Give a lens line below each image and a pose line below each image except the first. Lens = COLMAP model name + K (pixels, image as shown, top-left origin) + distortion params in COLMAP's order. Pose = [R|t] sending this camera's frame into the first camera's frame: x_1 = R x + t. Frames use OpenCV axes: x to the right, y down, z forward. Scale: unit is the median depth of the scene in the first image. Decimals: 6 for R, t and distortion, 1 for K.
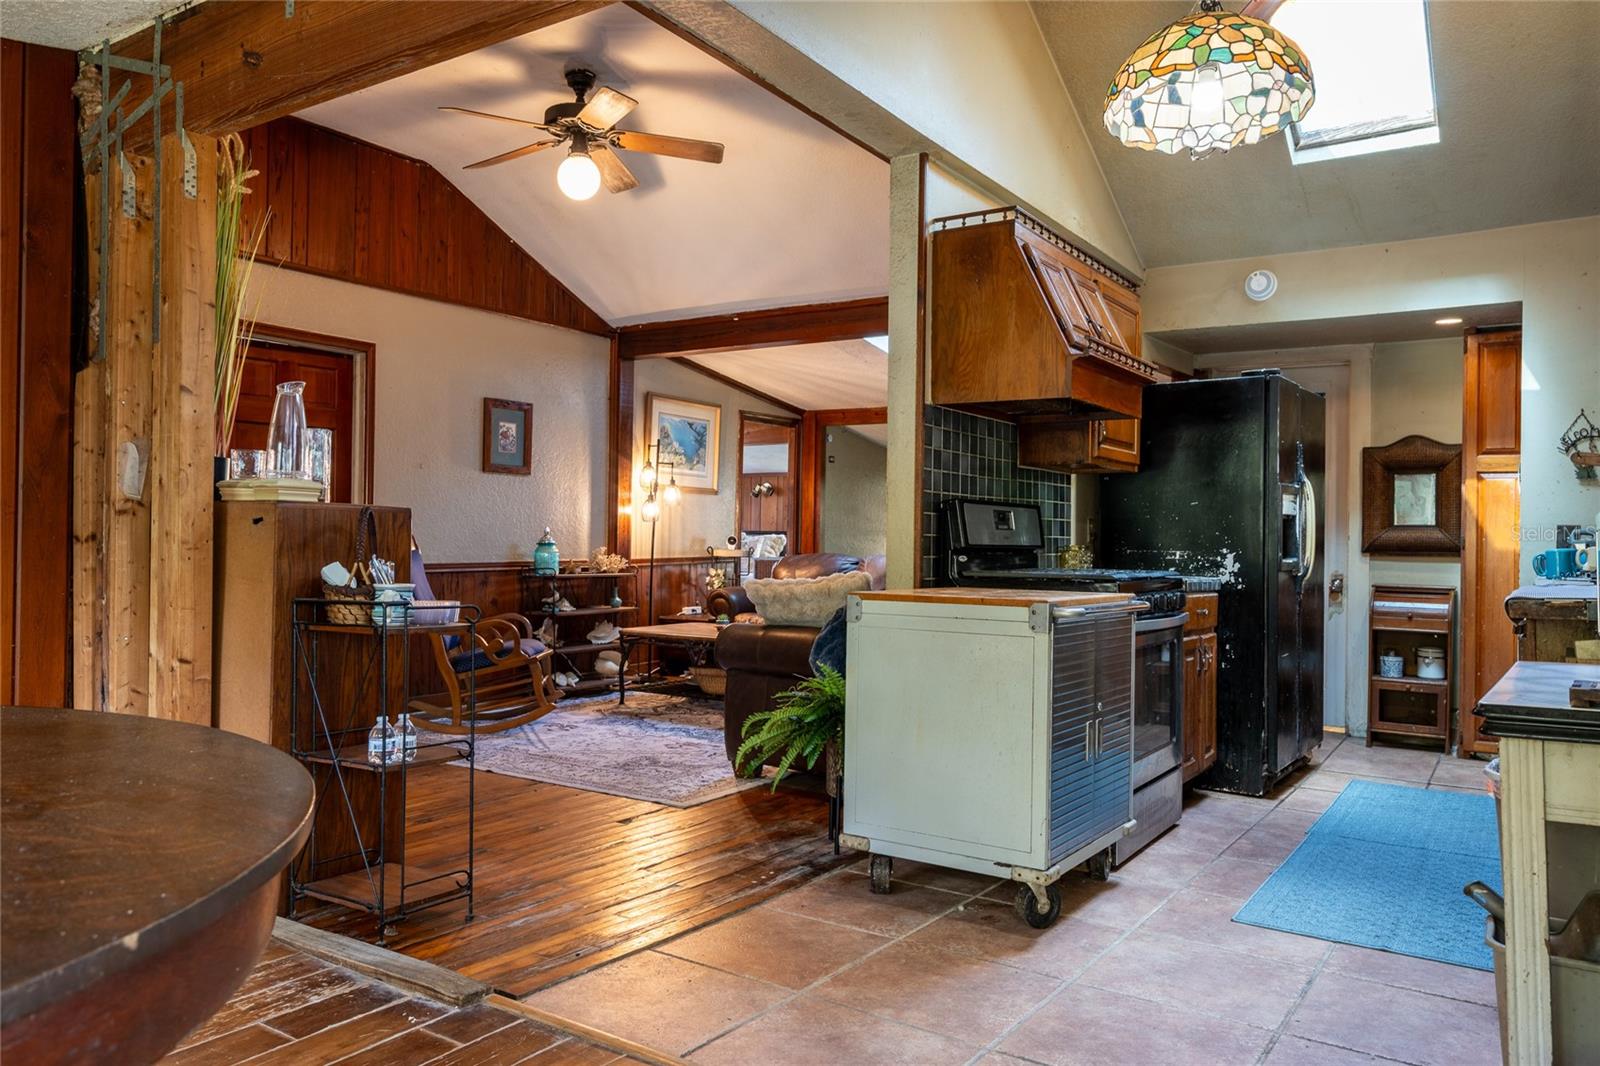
lens RADIAL K [[1143.5, 0, 793.3], [0, 1143.5, 533.6], [0, 0, 1]] dist [0.004866, 0.004237]
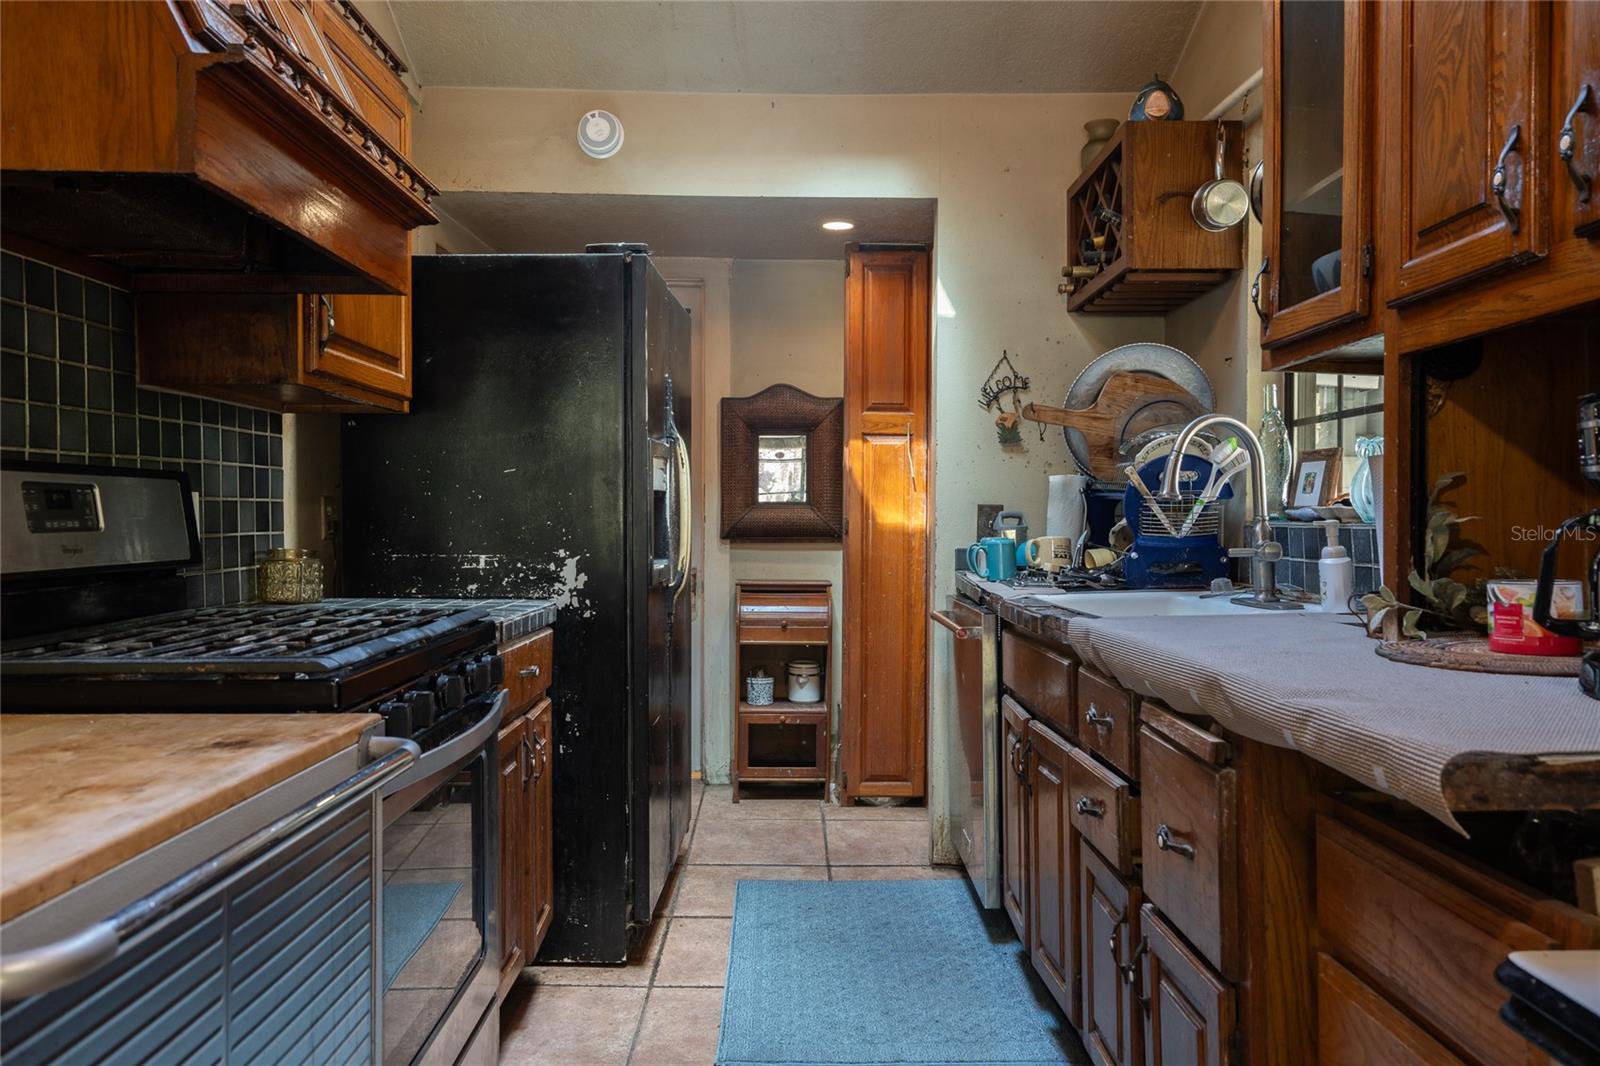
lens RADIAL K [[1143.5, 0, 794.7], [0, 1143.5, 528.9], [0, 0, 1]] dist [0.004866, 0.004237]
pose [[0.826070, -0.018919, 0.563250, 0.139714], [0.004841, 0.999638, 0.026477, -0.011301], [-0.563547, -0.019145, 0.825862, 0.429153]]
